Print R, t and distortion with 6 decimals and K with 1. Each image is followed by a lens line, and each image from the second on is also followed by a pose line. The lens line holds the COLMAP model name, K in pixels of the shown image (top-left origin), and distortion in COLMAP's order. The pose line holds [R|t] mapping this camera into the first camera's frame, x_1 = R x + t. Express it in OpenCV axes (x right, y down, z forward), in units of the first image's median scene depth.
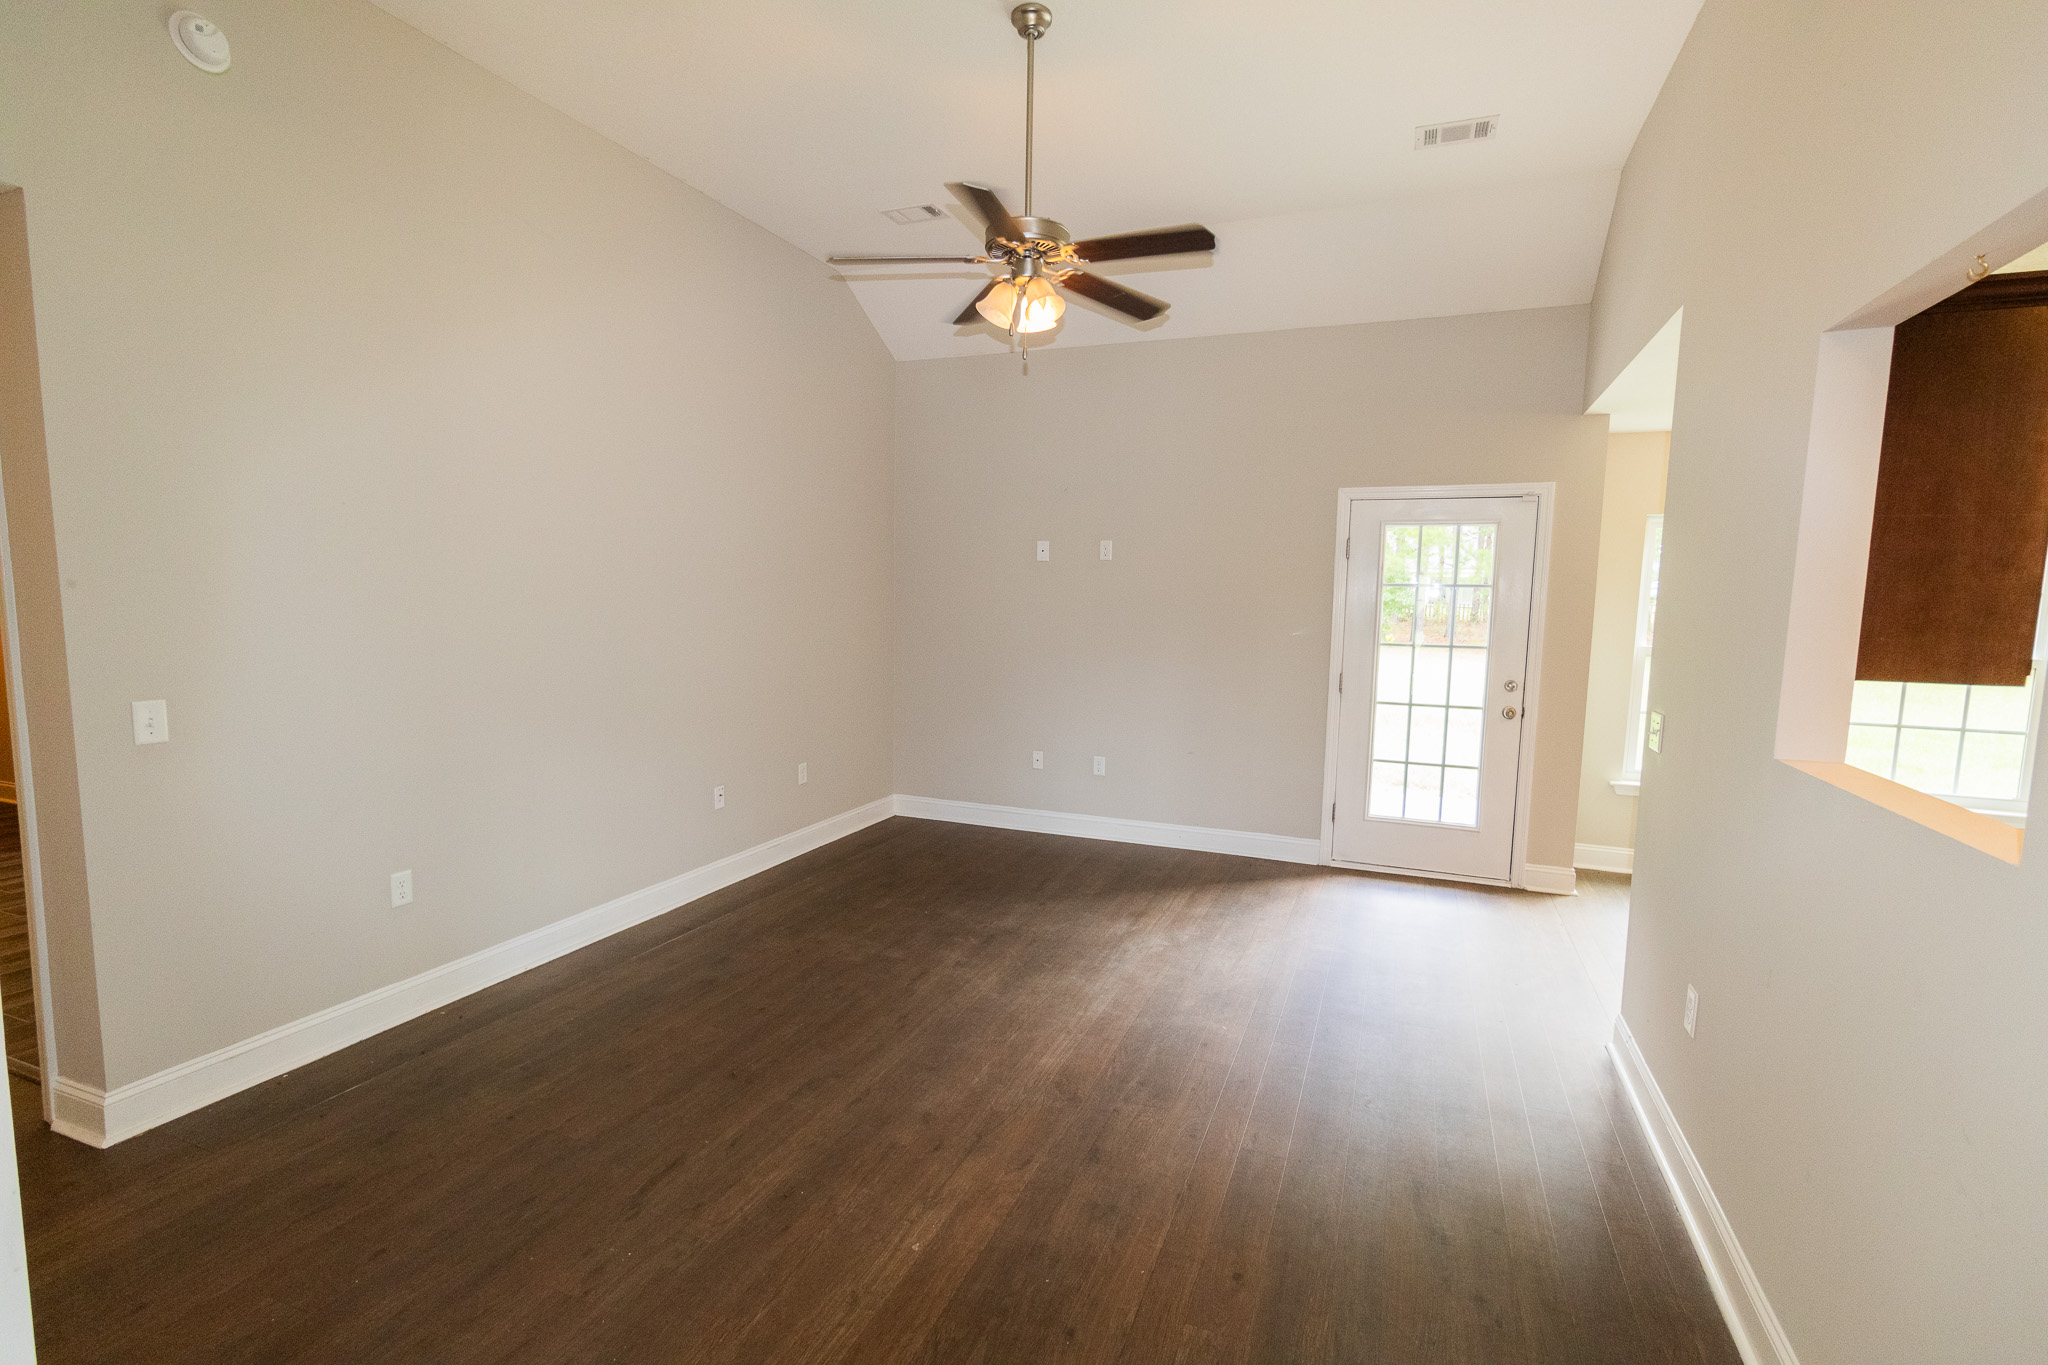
lens RADIAL K [[995.4, 0, 992.0], [0, 995.4, 703.6], [0, 0, 1]] dist [0.003178, -0.001021]
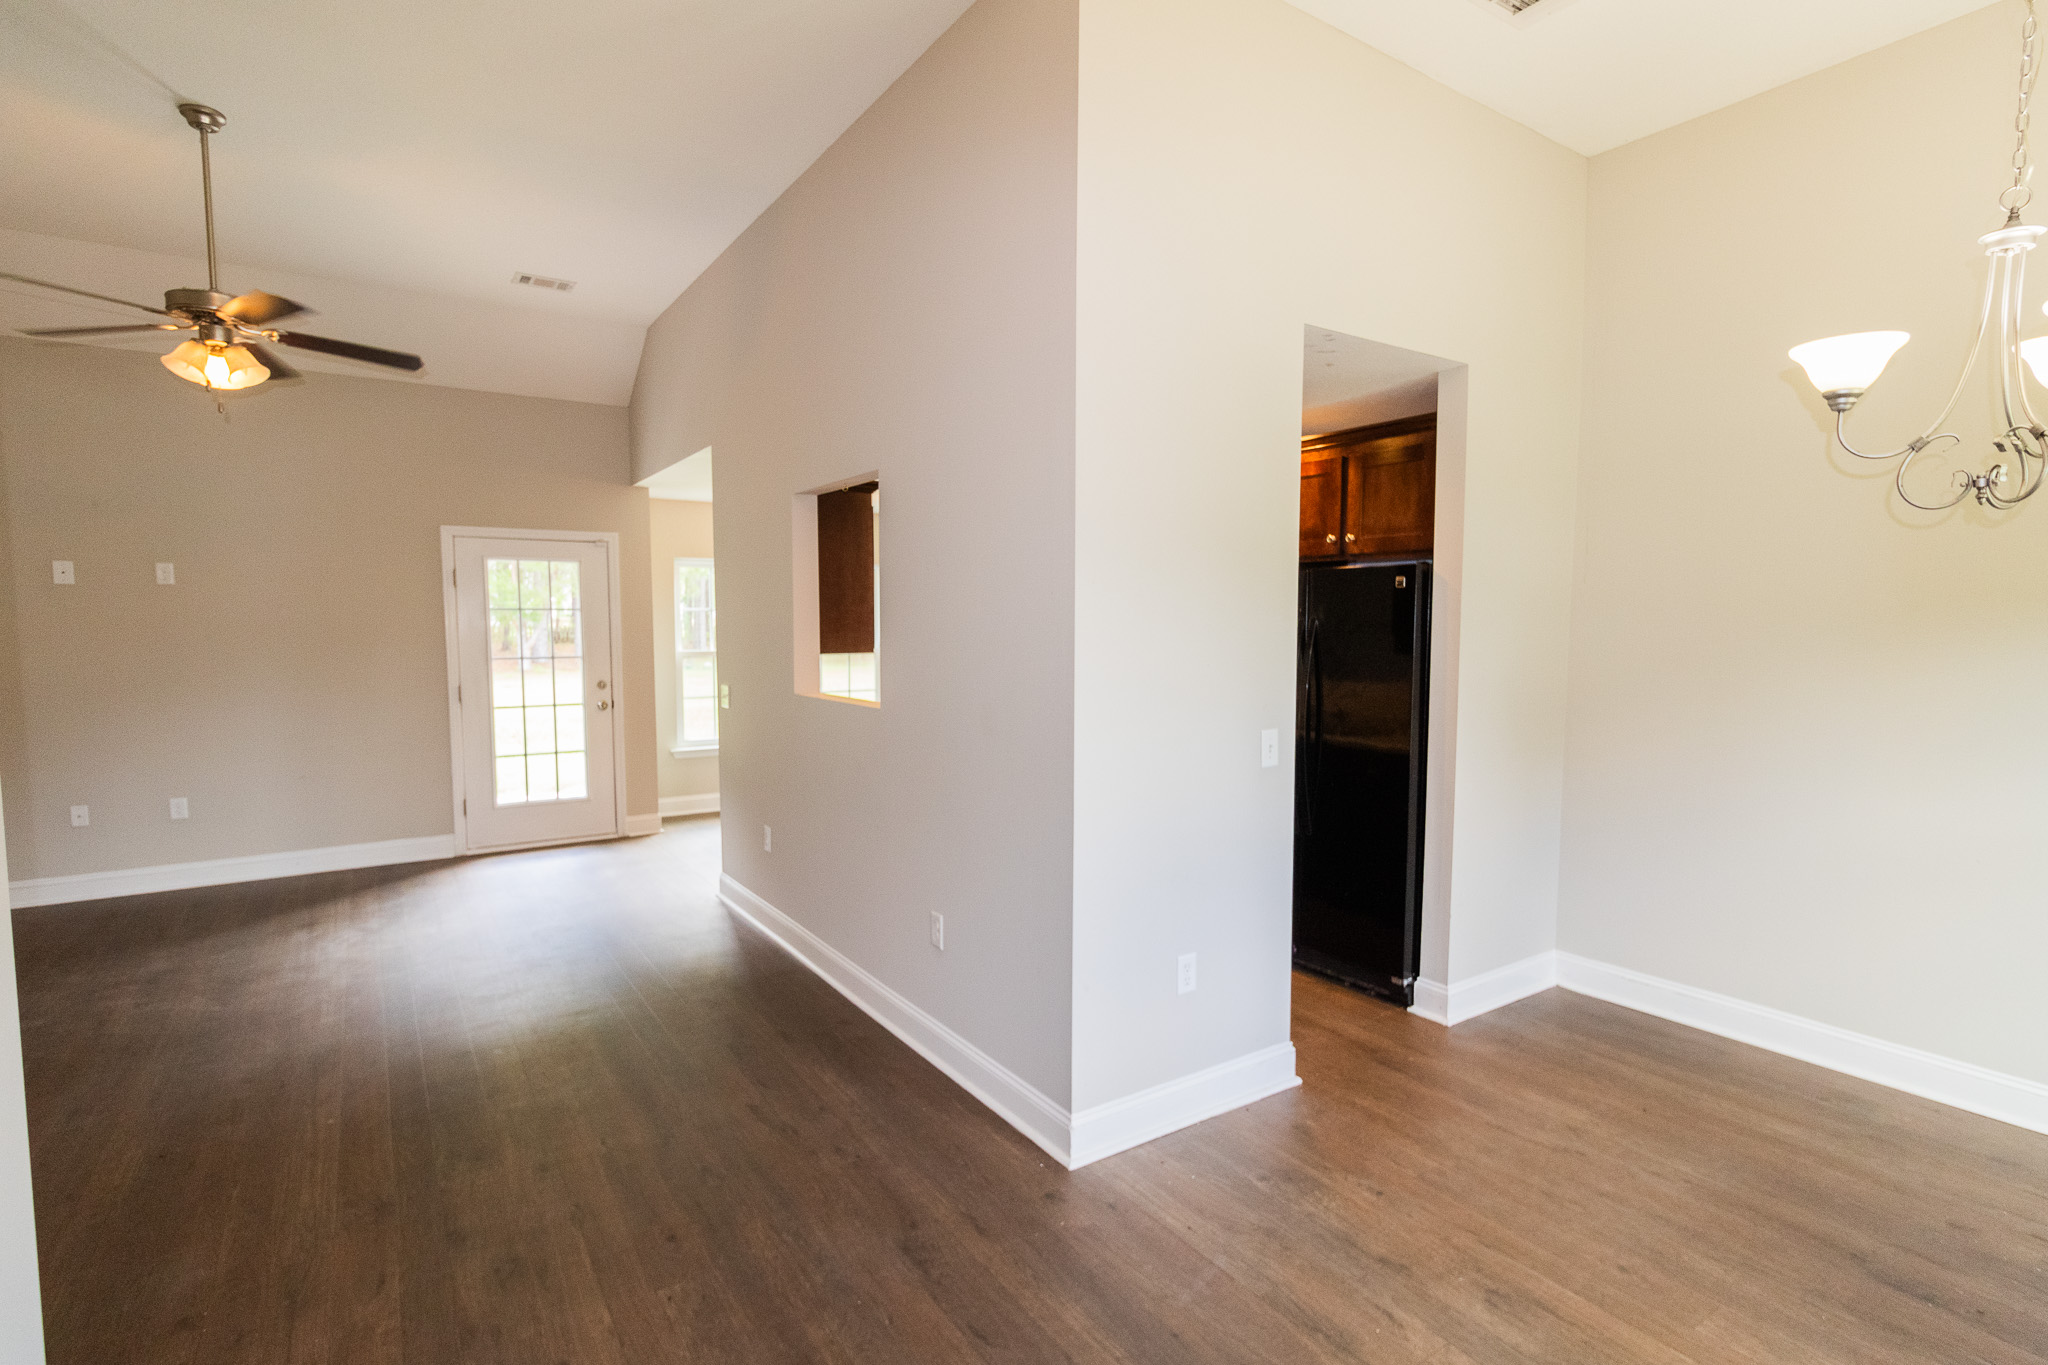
lens RADIAL K [[995.4, 0, 992.0], [0, 995.4, 703.6], [0, 0, 1]] dist [0.003178, -0.001021]
pose [[0.600229, -0.085357, 0.795261, -0.226525], [0.100791, 0.994435, 0.030661, 0.019244], [-0.793452, 0.061752, 0.605492, -0.212207]]
